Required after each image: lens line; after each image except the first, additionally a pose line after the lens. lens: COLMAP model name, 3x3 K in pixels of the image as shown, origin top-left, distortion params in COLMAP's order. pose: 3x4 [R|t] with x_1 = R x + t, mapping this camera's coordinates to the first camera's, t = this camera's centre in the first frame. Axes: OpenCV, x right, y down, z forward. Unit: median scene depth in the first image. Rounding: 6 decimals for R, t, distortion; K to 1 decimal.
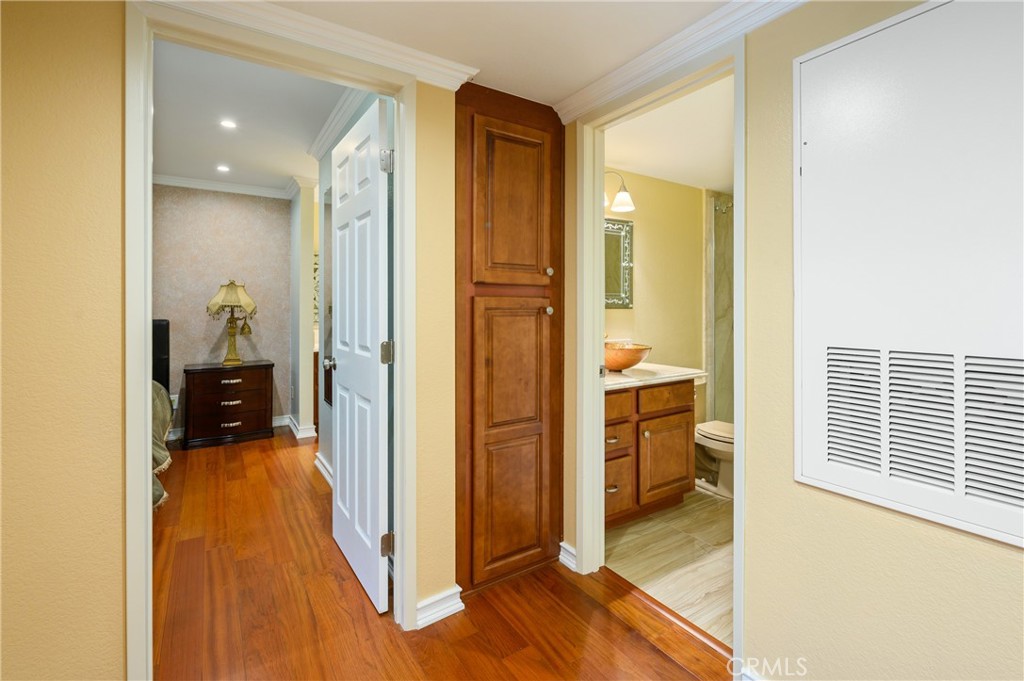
lens RADIAL K [[461.9, 0, 503.6], [0, 461.9, 307.4], [0, 0, 1]] dist [-0.000972, 0.000875]
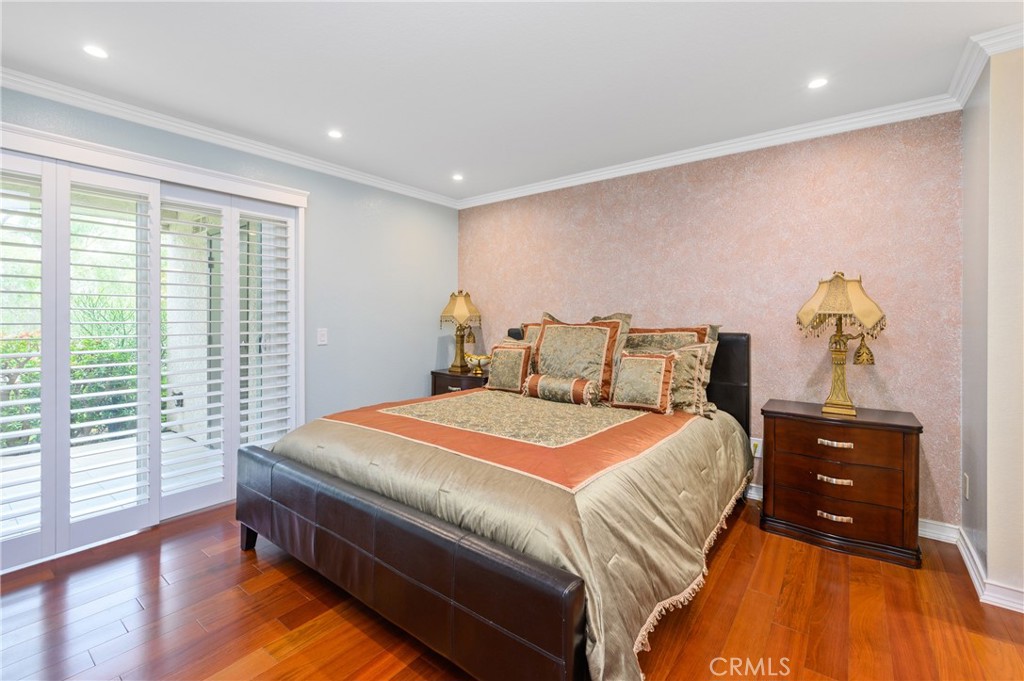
lens RADIAL K [[443.0, 0, 524.6], [0, 443.0, 315.3], [0, 0, 1]] dist [-0.002404, -0.000387]
pose [[0.361927, -0.000434, -0.932206, -0.186344], [0.000143, 1.000000, -0.000410, -0.002395], [0.932206, 0.000015, 0.361927, 0.384159]]
